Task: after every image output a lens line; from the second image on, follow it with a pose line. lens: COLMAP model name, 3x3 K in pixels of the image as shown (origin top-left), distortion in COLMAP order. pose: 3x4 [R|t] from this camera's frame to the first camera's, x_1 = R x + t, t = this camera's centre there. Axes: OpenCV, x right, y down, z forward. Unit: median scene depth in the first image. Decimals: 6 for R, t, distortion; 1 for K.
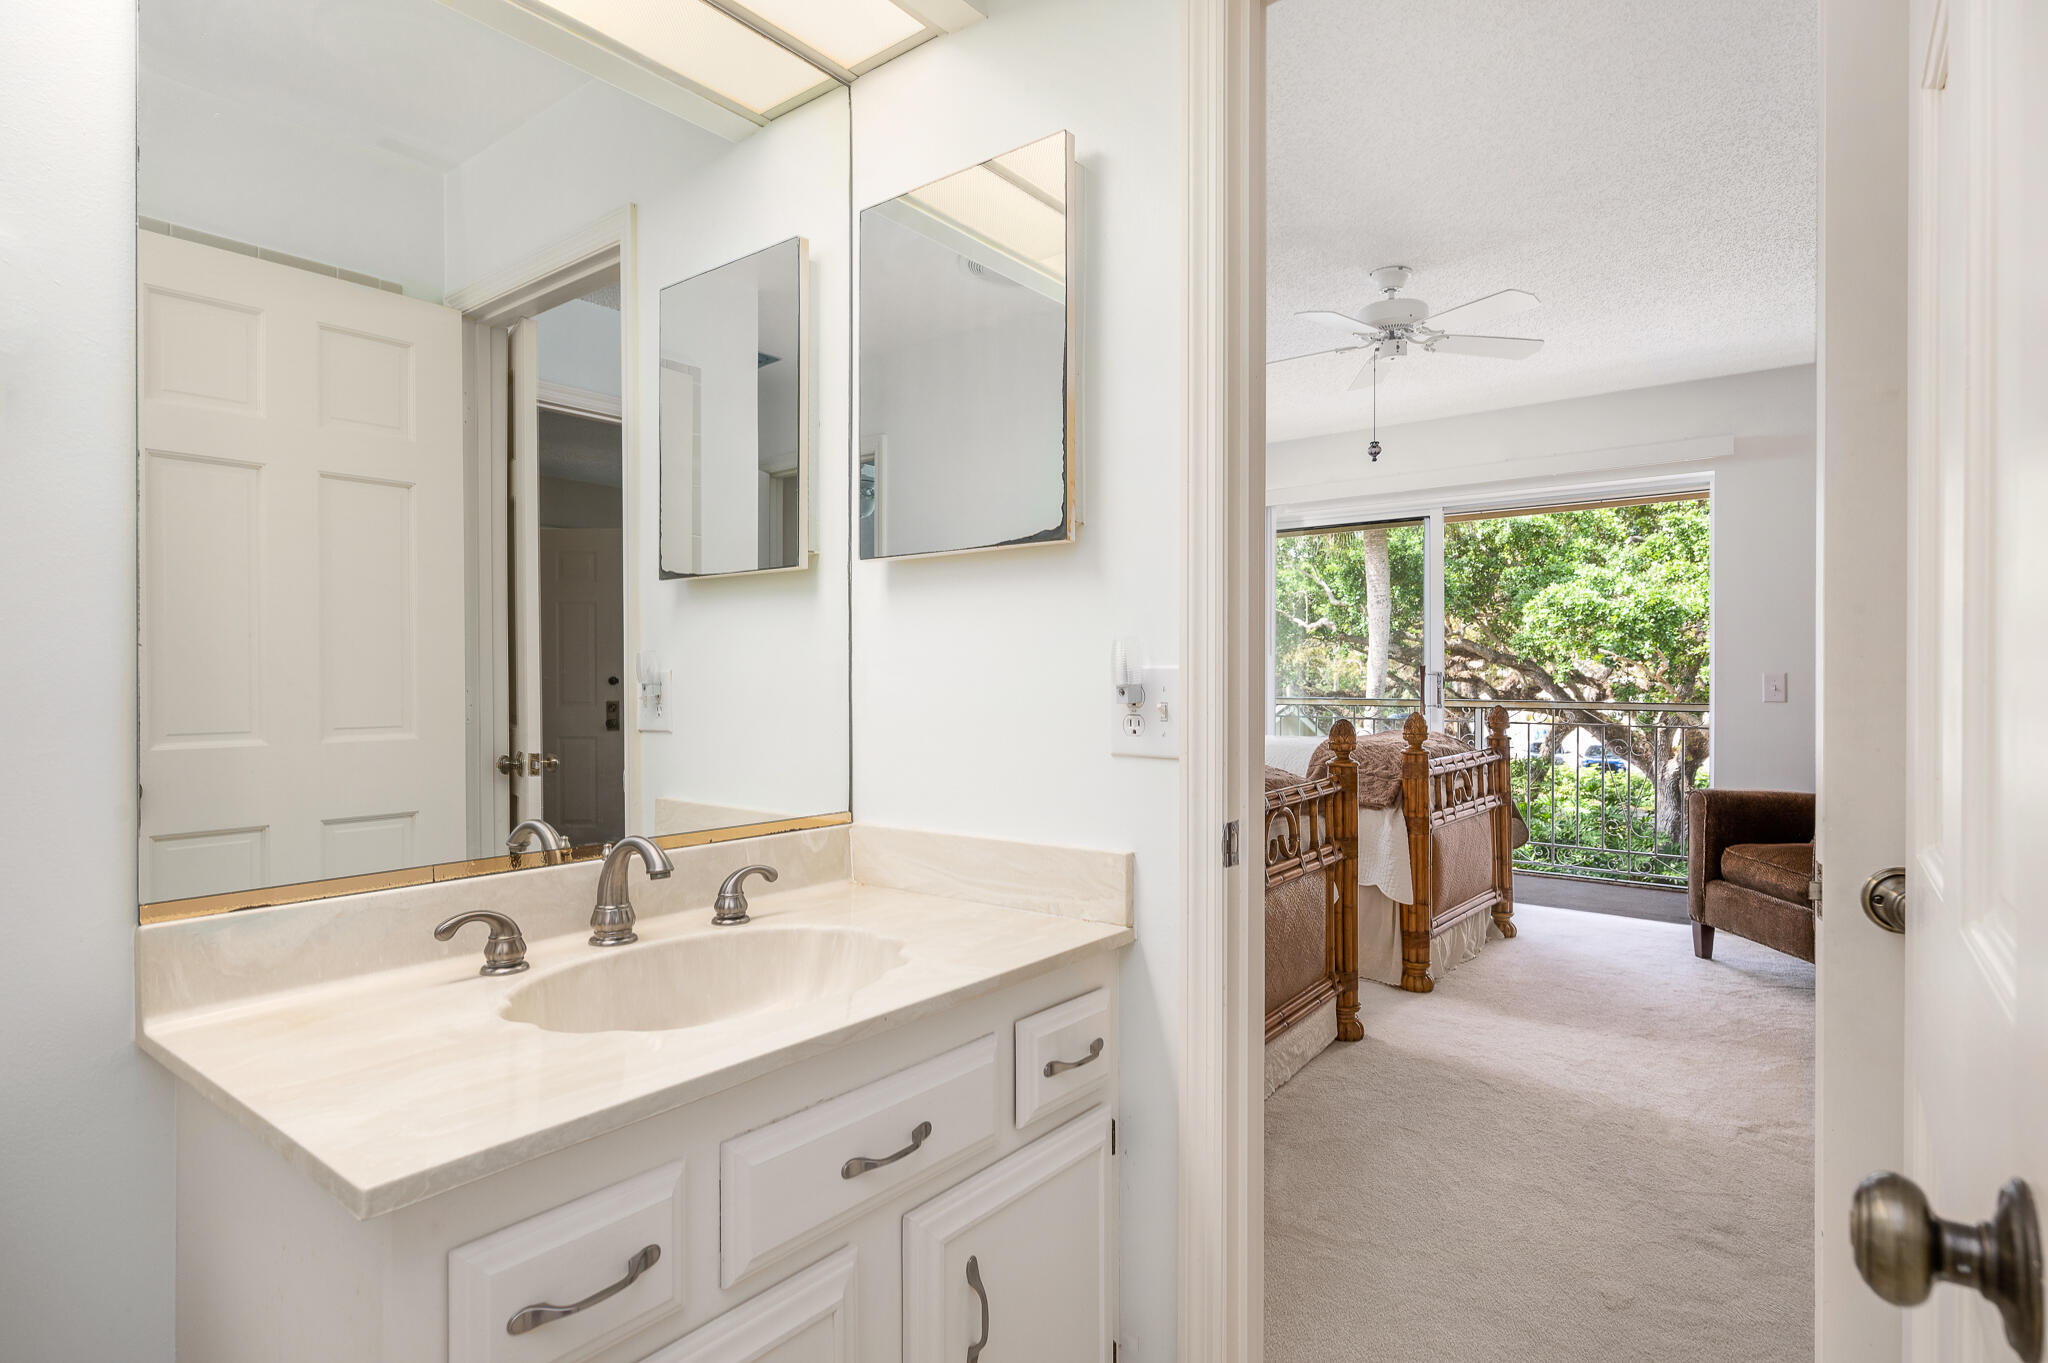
lens RADIAL K [[1040.8, 0, 1024.4], [0, 1040.8, 677.8], [0, 0, 1]] dist [-0.003415, -0.001041]
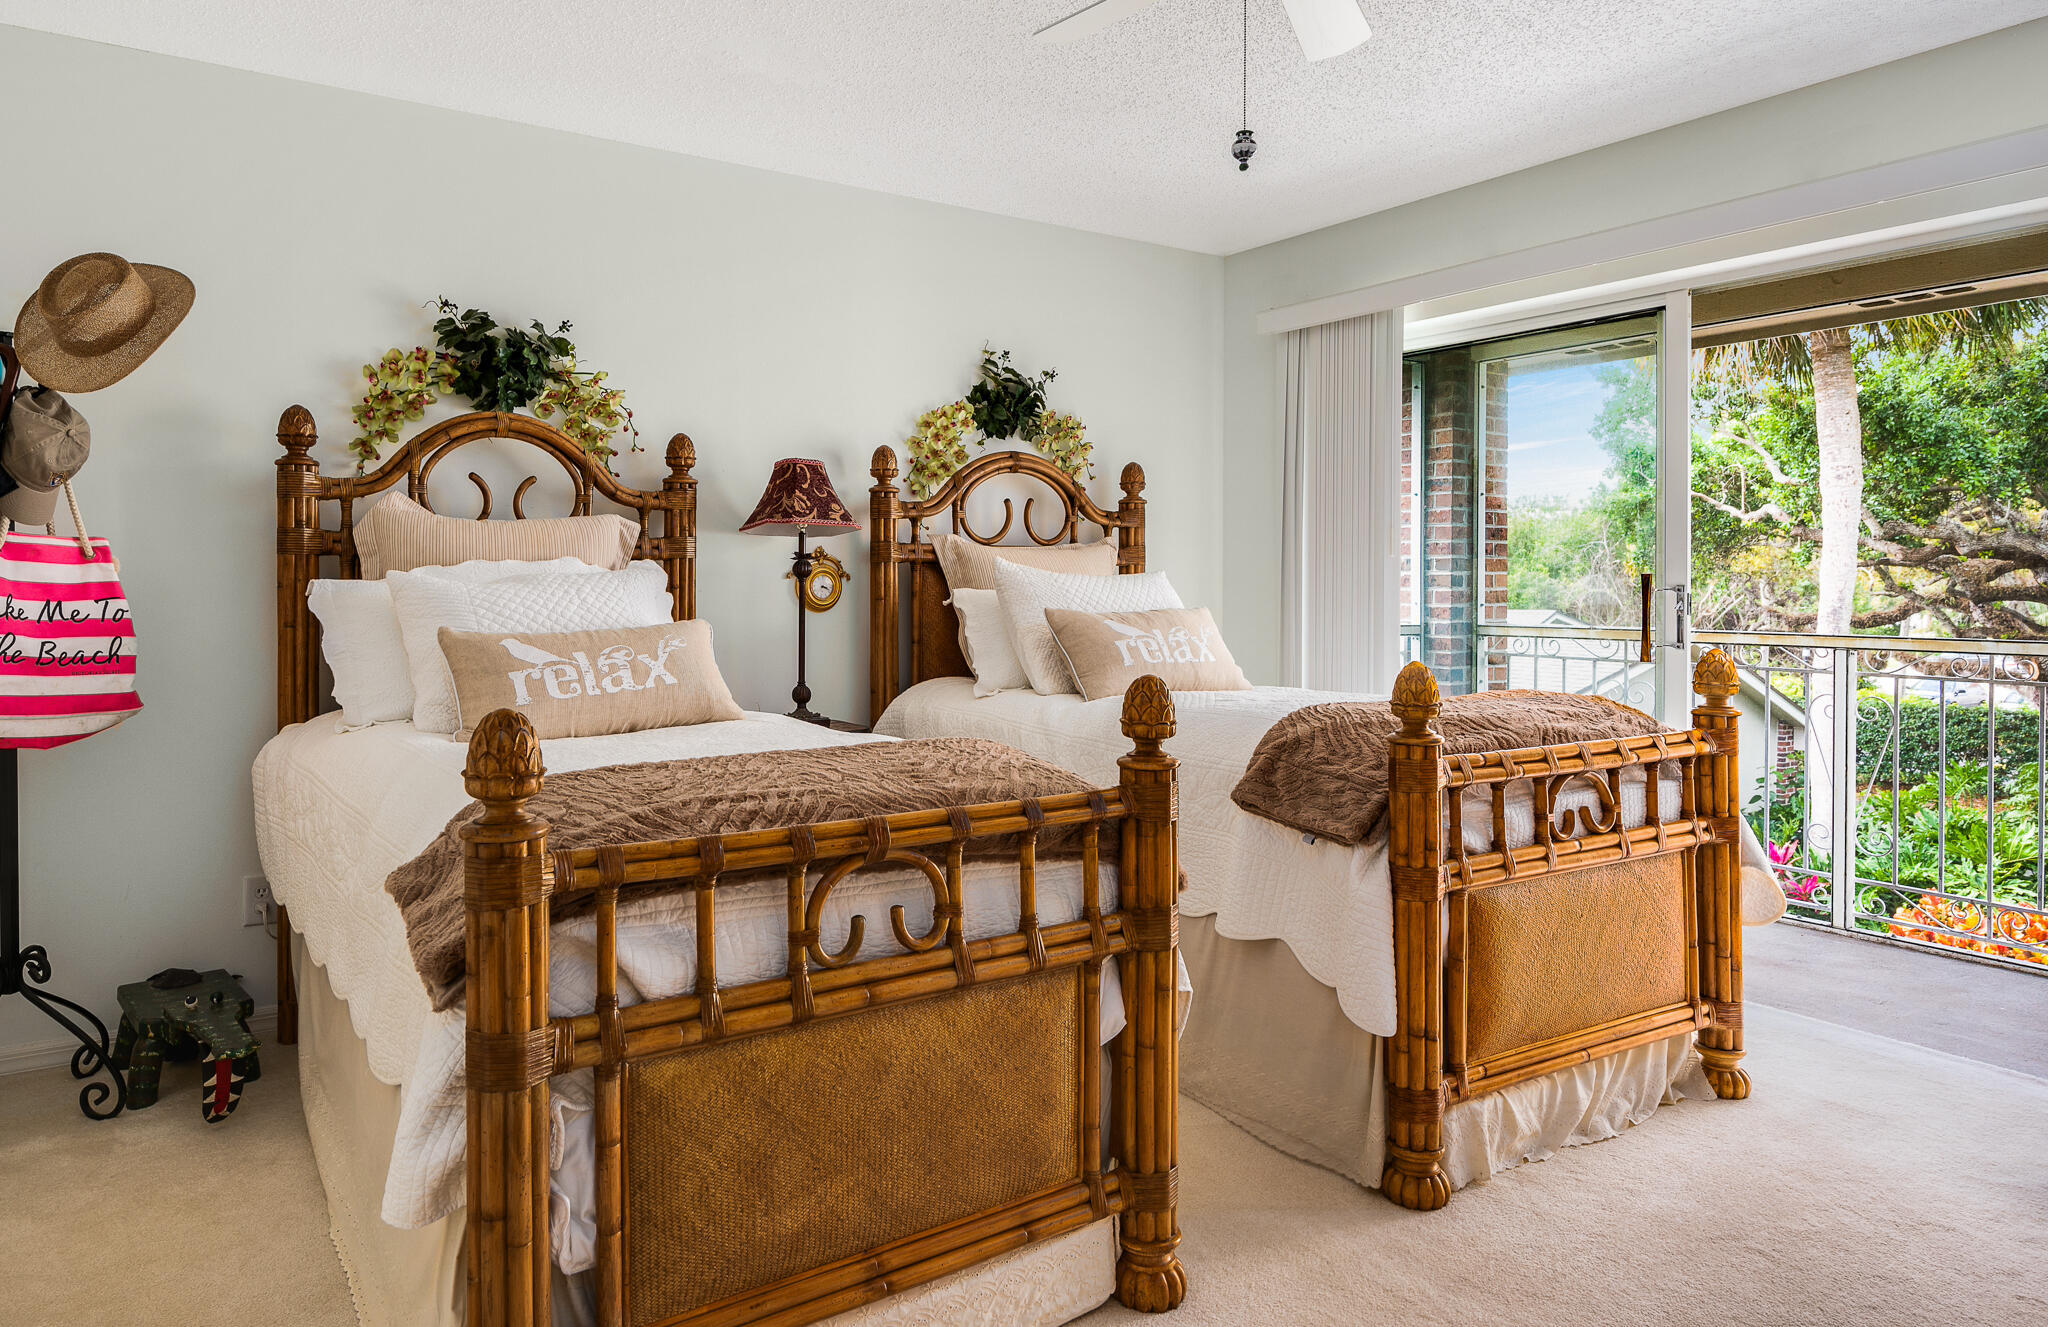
lens RADIAL K [[1280.6, 0, 946.4], [0, 1280.6, 589.9], [0, 0, 1]] dist [-0.005169, 0.002154]
pose [[0.944933, 0.006183, -0.327205, 0.306896], [-0.006091, 0.999981, 0.001308, -0.001755], [0.327207, 0.000757, 0.944952, 0.273816]]
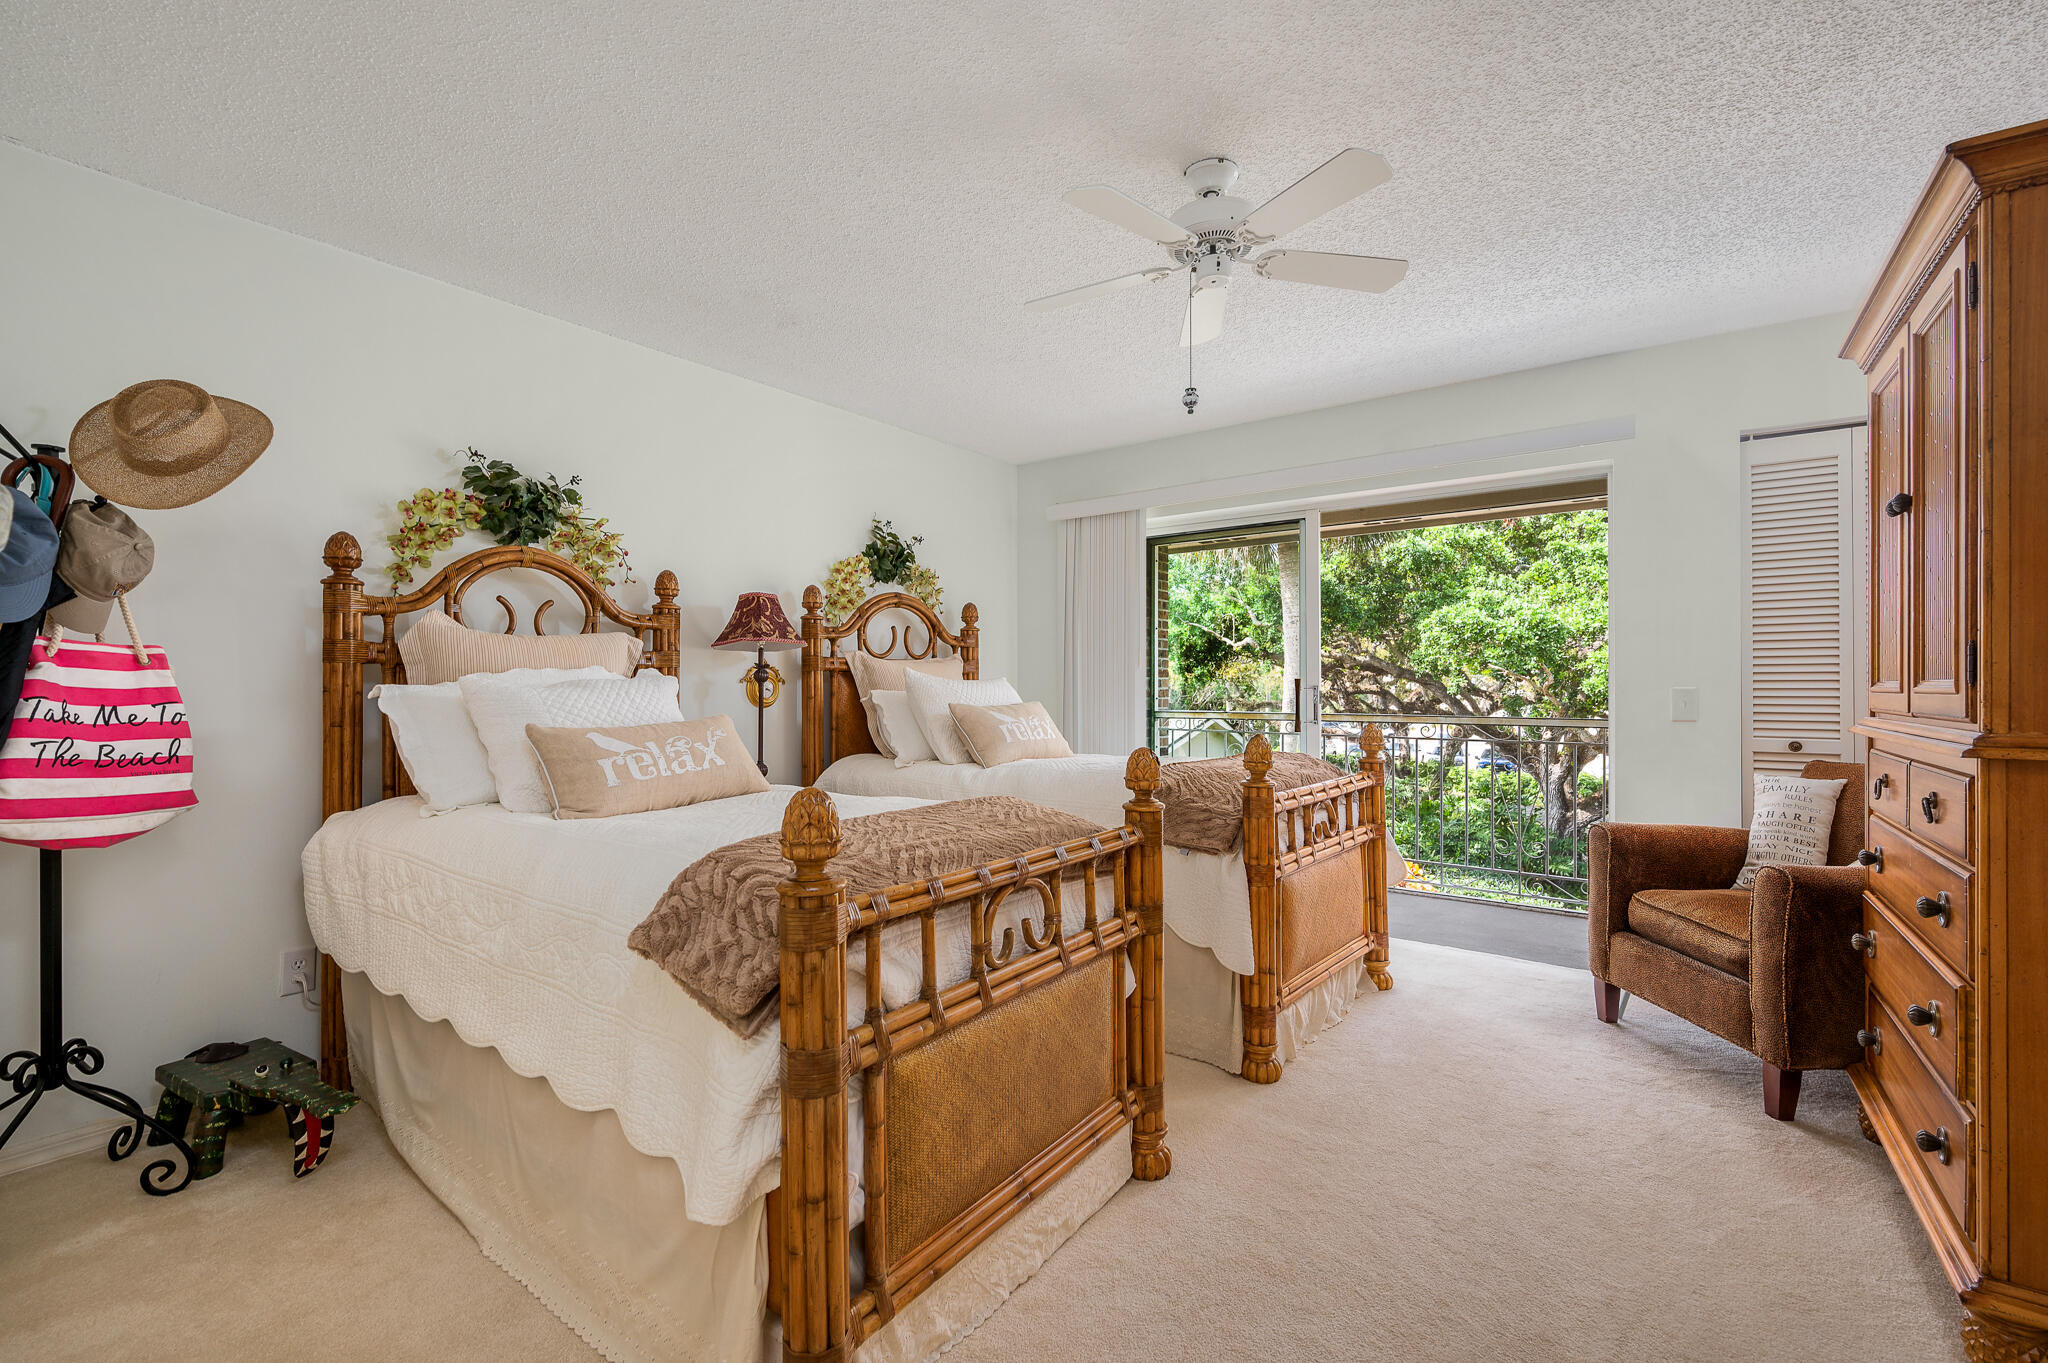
lens RADIAL K [[884.0, 0, 1021.6], [0, 884.0, 678.0], [0, 0, 1]] dist [-0.003957, 0.000710]
pose [[0.999886, 0.001043, 0.015049, 0.152283], [-0.000833, 0.999902, -0.013971, -0.001248], [-0.015062, 0.013956, 0.999789, 0.262614]]
